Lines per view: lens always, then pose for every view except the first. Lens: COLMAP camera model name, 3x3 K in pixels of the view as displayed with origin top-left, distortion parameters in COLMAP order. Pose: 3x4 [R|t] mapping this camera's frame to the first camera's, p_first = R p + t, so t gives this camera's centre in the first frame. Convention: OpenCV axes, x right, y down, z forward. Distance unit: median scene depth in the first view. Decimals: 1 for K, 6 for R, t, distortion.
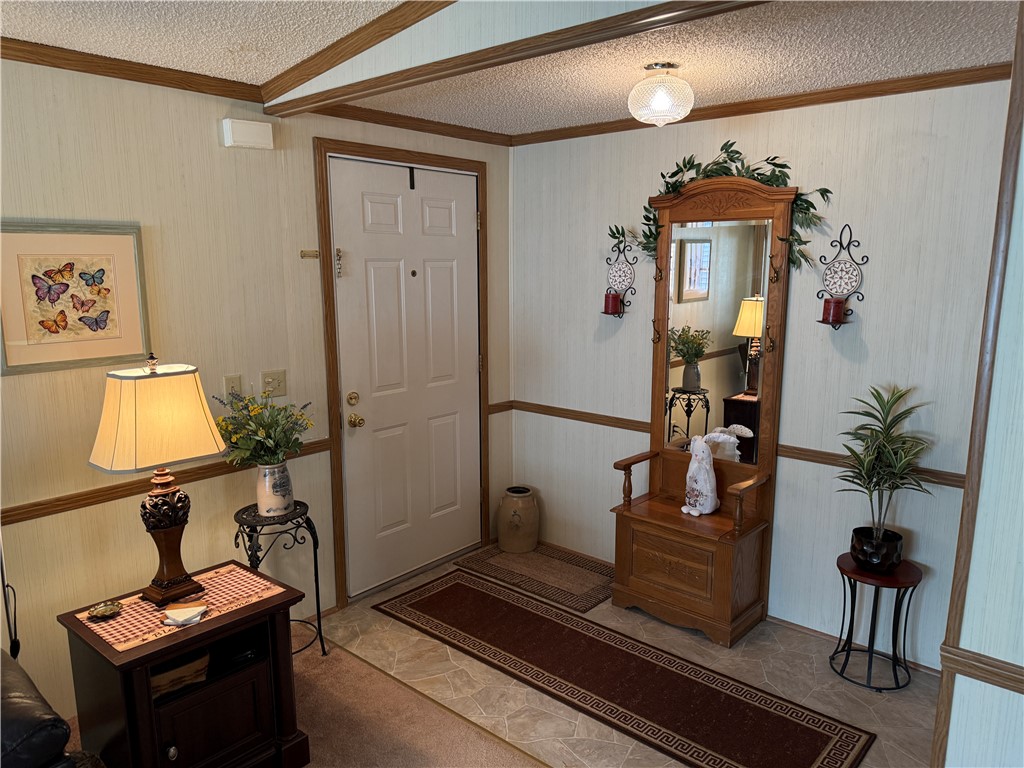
lens RADIAL K [[725.7, 0, 503.4], [0, 725.7, 382.9], [0, 0, 1]] dist [0.055590, -0.068867]
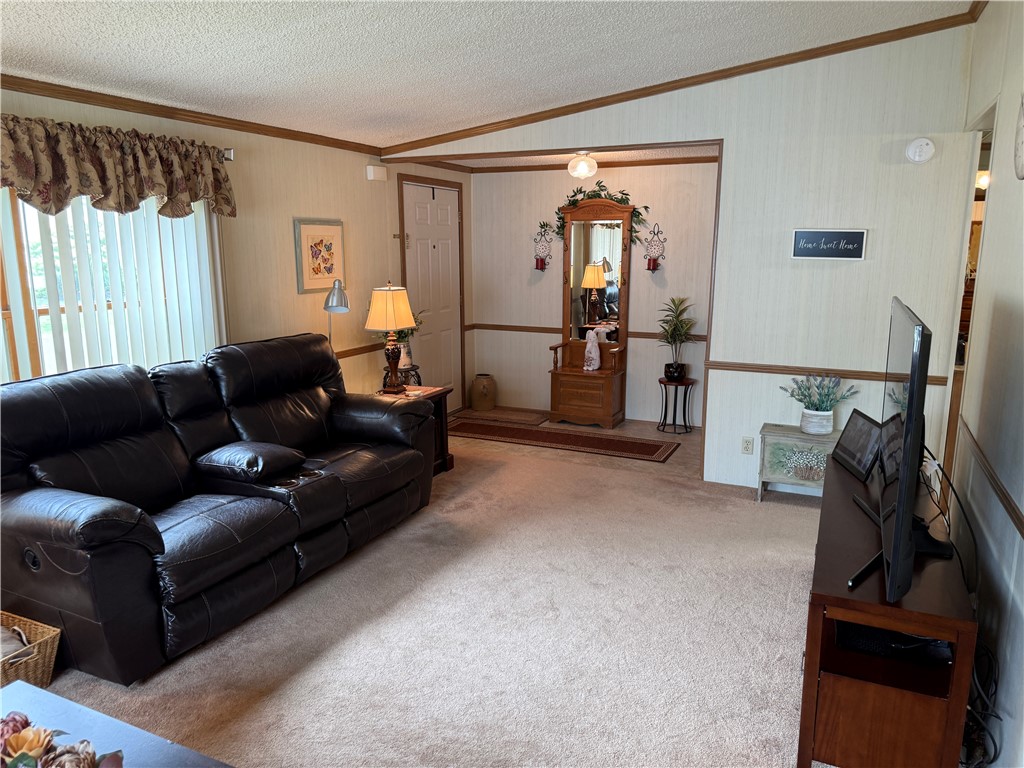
lens RADIAL K [[725.7, 0, 506.2], [0, 725.7, 378.8], [0, 0, 1]] dist [0.055590, -0.068867]
pose [[0.956188, -0.051091, 0.288260, -0.549852], [0.046156, 0.998648, 0.023897, 0.155129], [-0.289091, -0.009546, 0.957254, -0.856735]]
